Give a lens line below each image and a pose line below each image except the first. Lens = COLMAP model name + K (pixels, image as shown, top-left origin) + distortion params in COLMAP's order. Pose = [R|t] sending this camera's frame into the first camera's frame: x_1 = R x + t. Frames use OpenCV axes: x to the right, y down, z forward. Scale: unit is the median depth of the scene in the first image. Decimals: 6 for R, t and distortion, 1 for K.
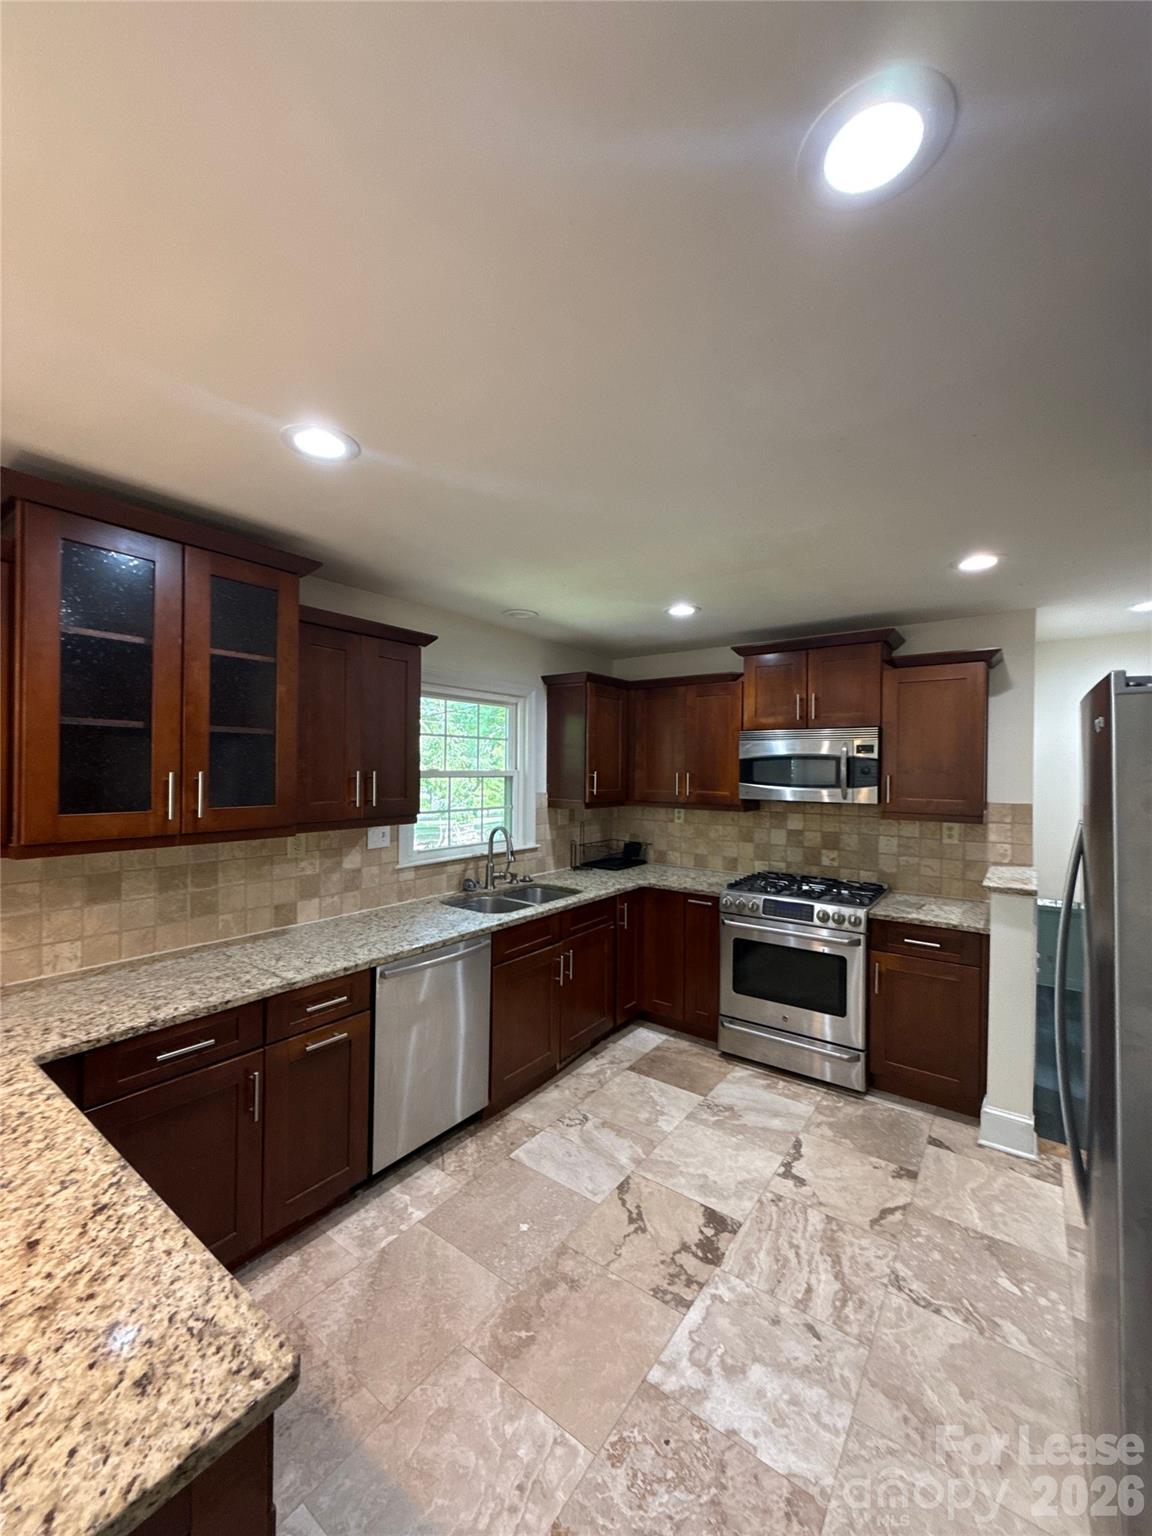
lens RADIAL K [[611.7, 0, 579.0], [0, 611.7, 768.7], [0, 0, 1]] dist [-0.002246, 0.000908]
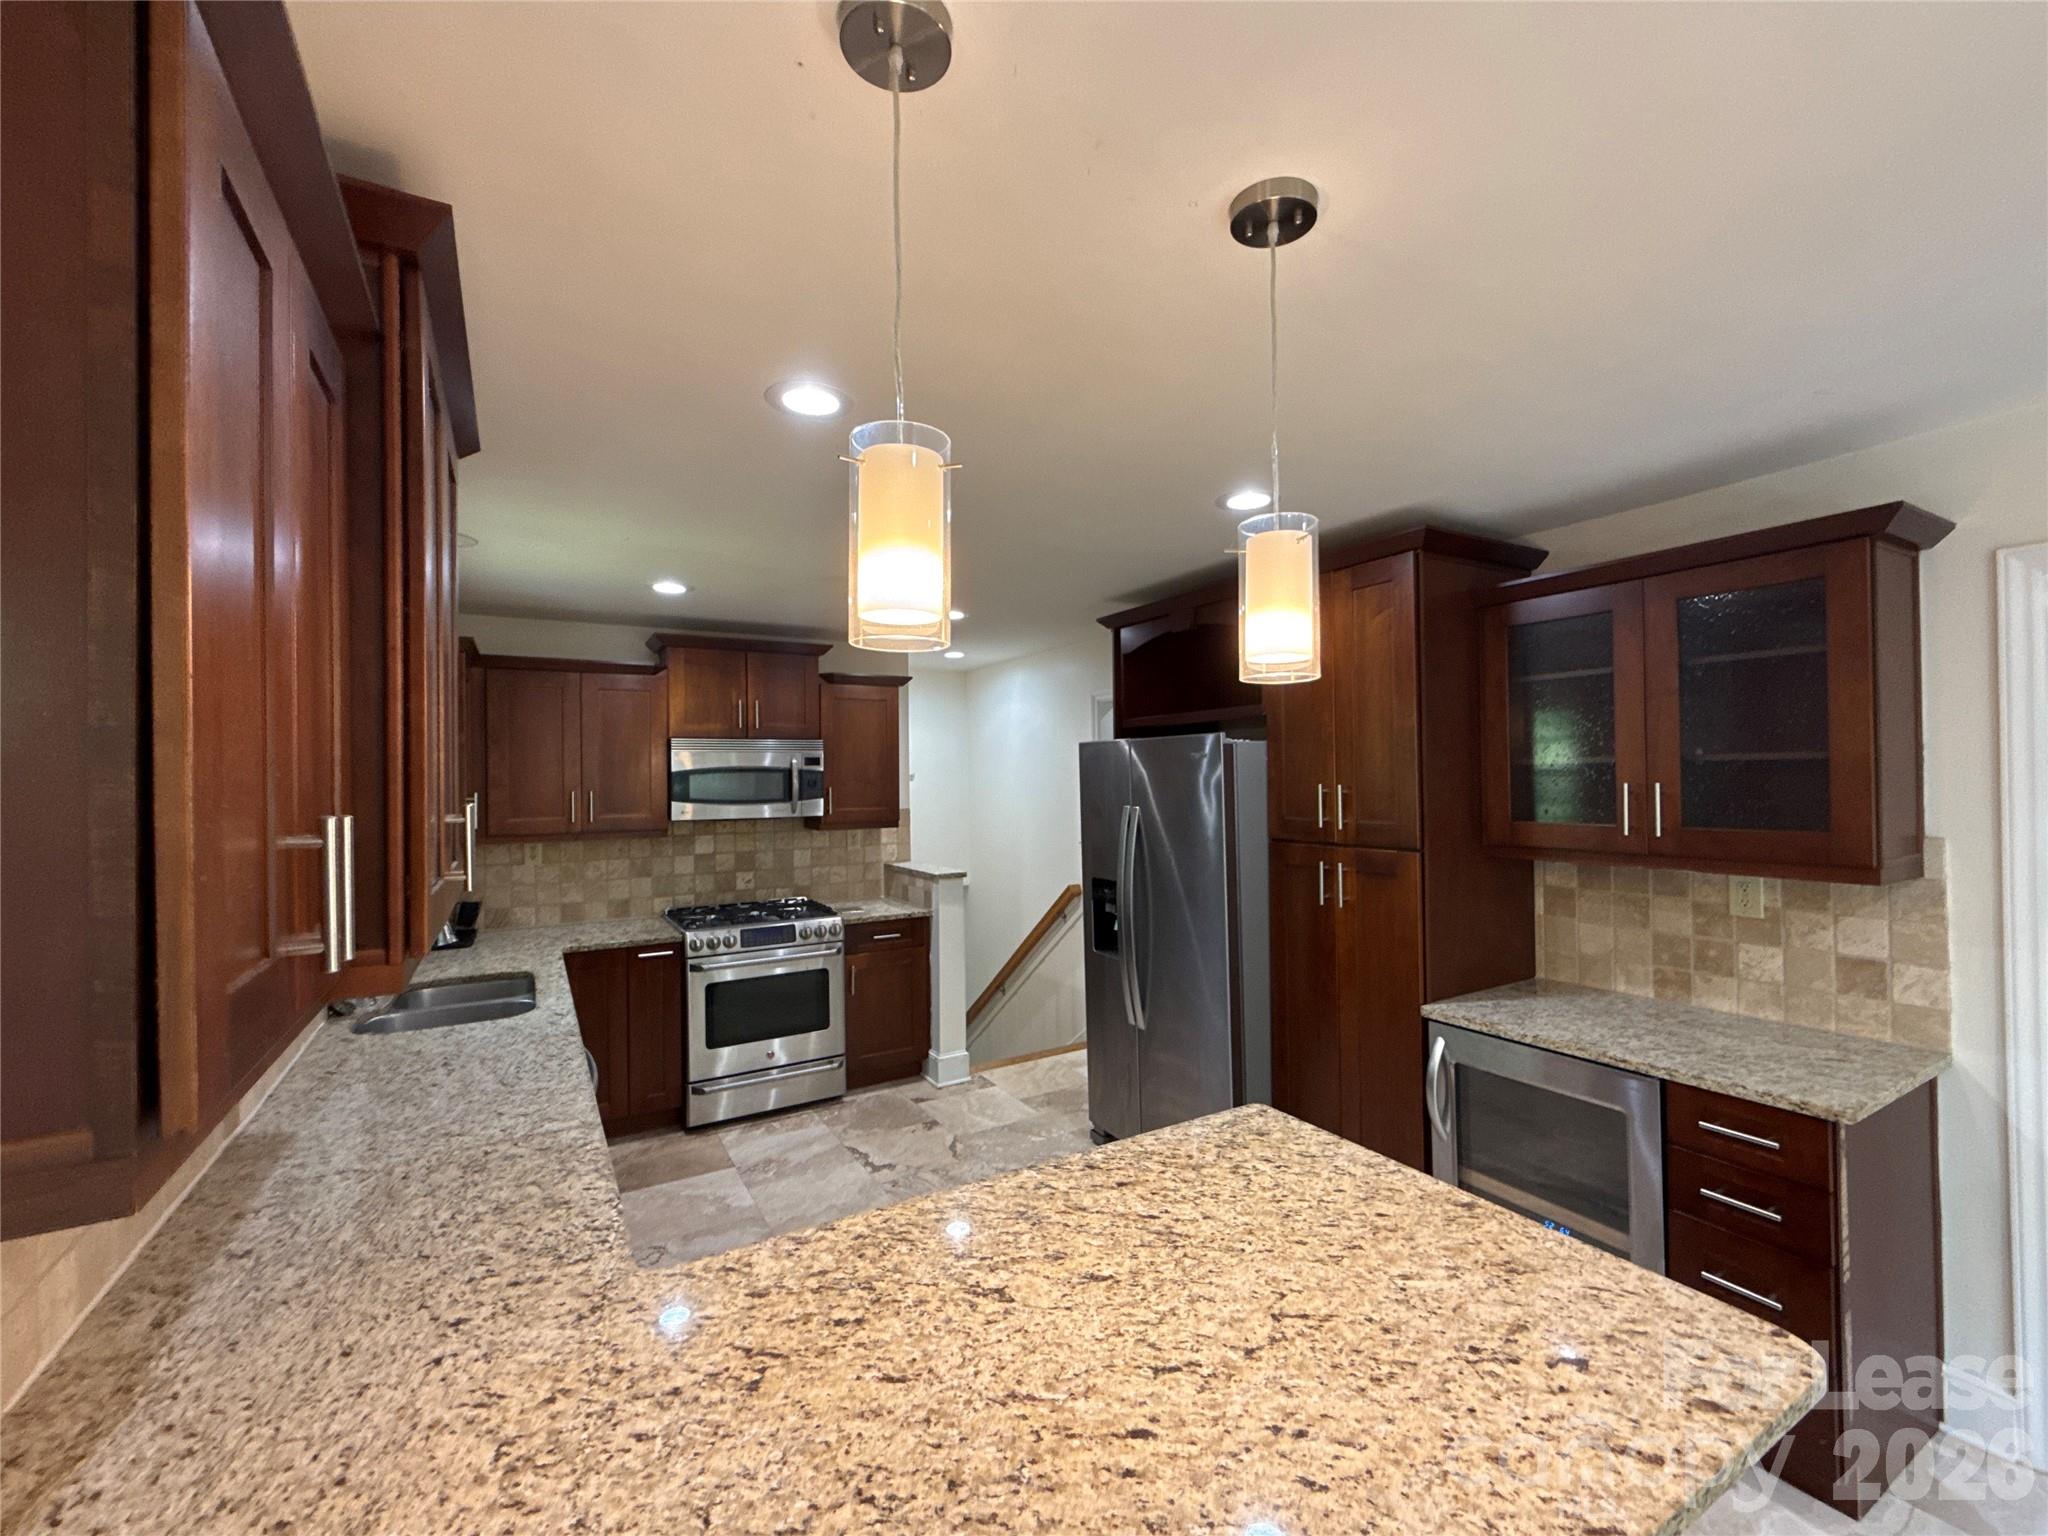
lens RADIAL K [[848.9, 0, 1025.0], [0, 848.9, 769.1], [0, 0, 1]] dist [-0.000481, 0.000331]
pose [[0.391689, -0.003426, 0.920091, -0.857993], [0.016870, 0.999852, -0.003458, -0.011947], [-0.919943, 0.016876, 0.391688, 0.174198]]
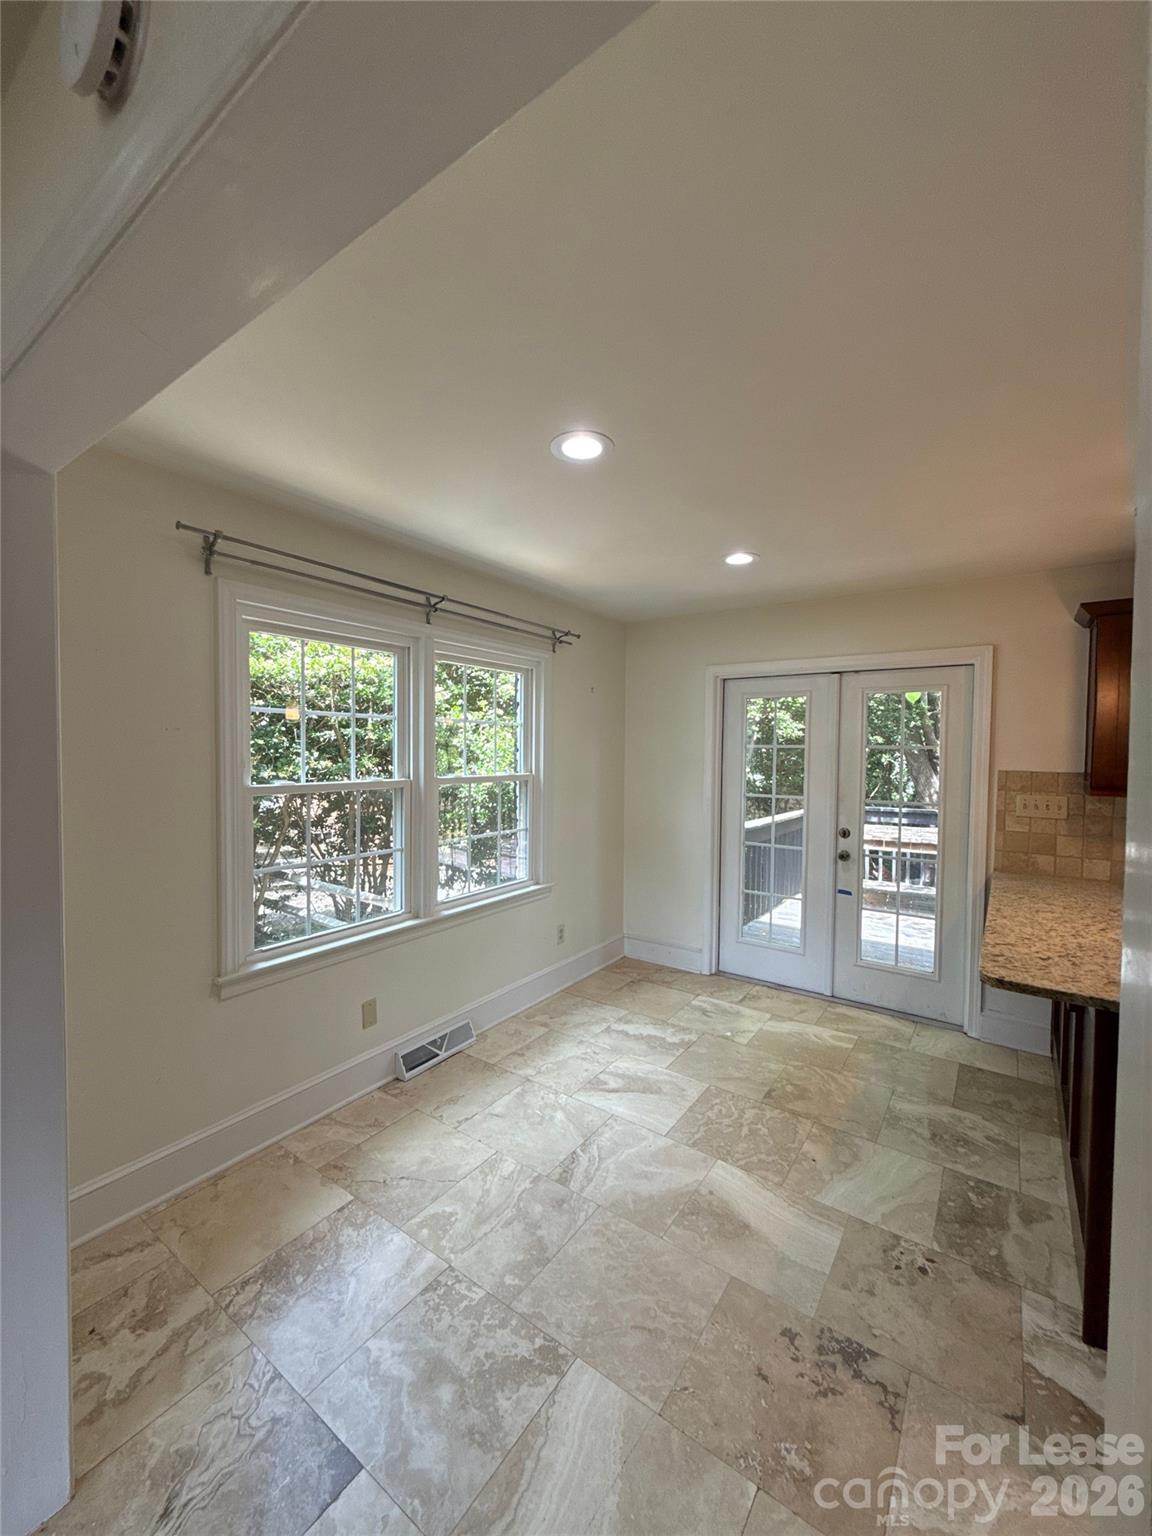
lens RADIAL K [[611.7, 0, 573.3], [0, 611.7, 767.3], [0, 0, 1]] dist [-0.002246, 0.000908]
pose [[0.018850, 0.019886, -0.999625, 0.310038], [-0.009106, 0.999764, 0.019717, 0.030451], [0.999781, 0.008731, 0.019026, -0.474125]]
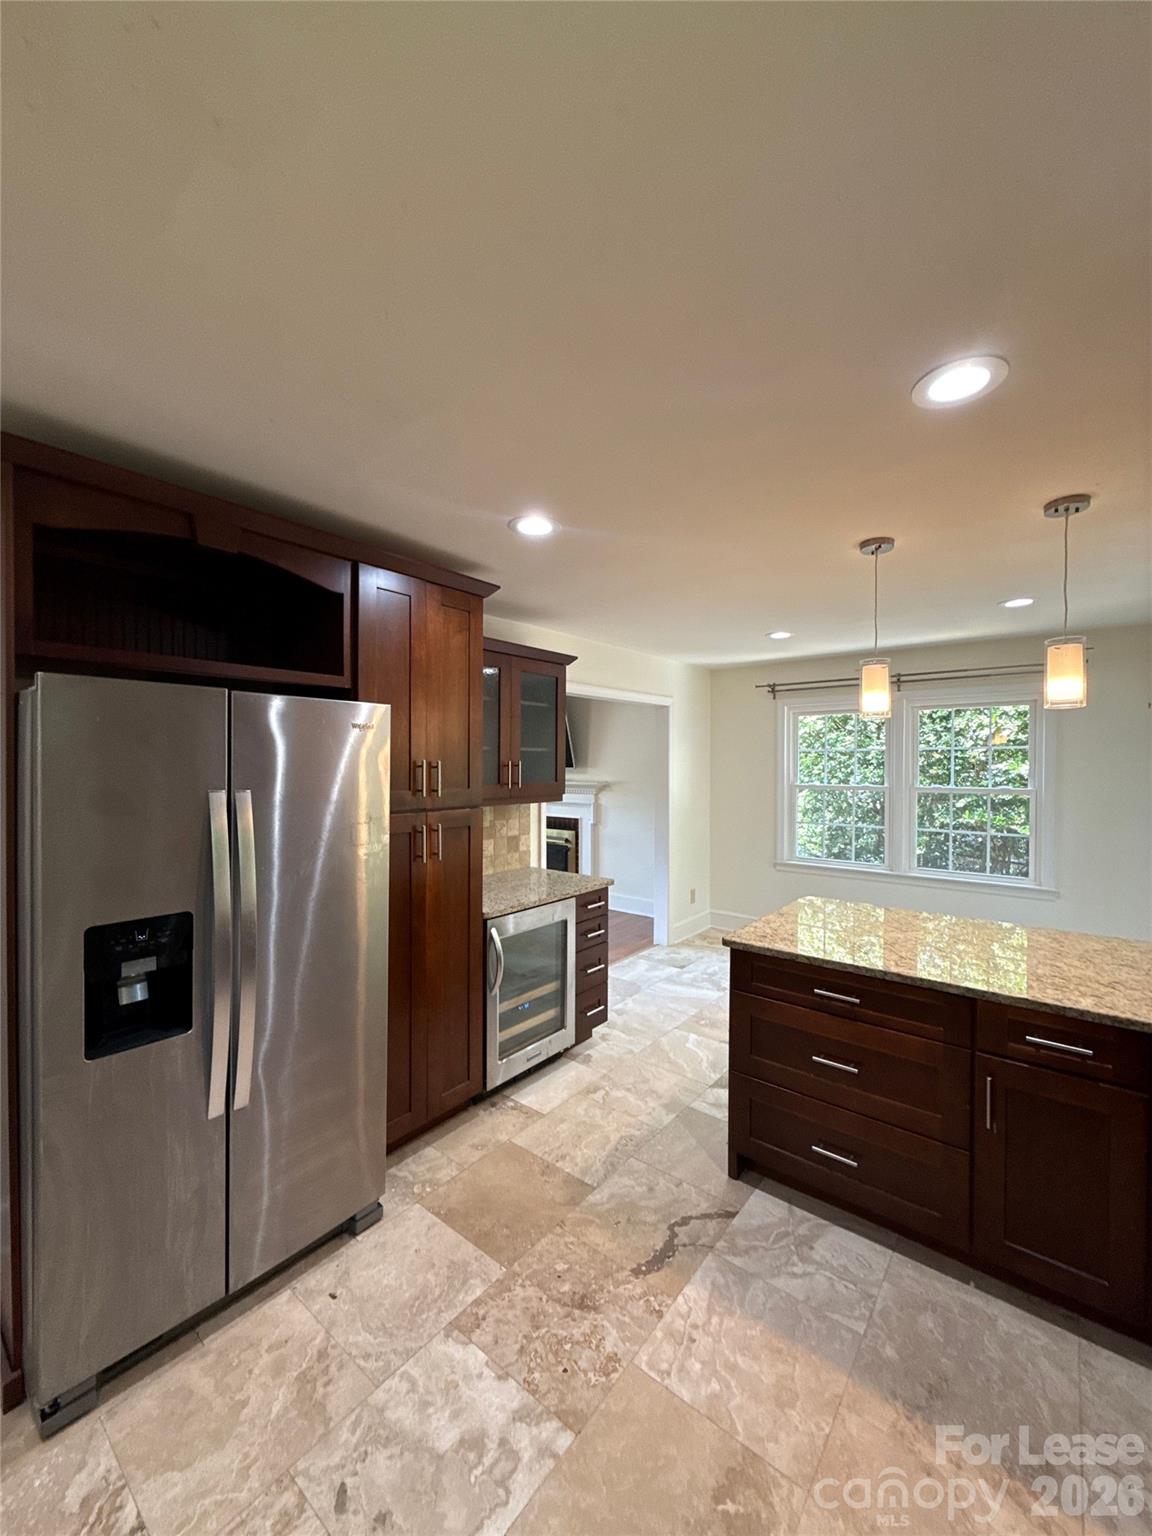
lens RADIAL K [[611.7, 0, 575.1], [0, 611.7, 765.5], [0, 0, 1]] dist [-0.002246, 0.000908]
pose [[-0.998795, -0.010697, 0.047905, 0.049241], [-0.010453, 0.999931, 0.005339, 0.012493], [-0.047959, 0.004832, -0.998838, 1.187731]]
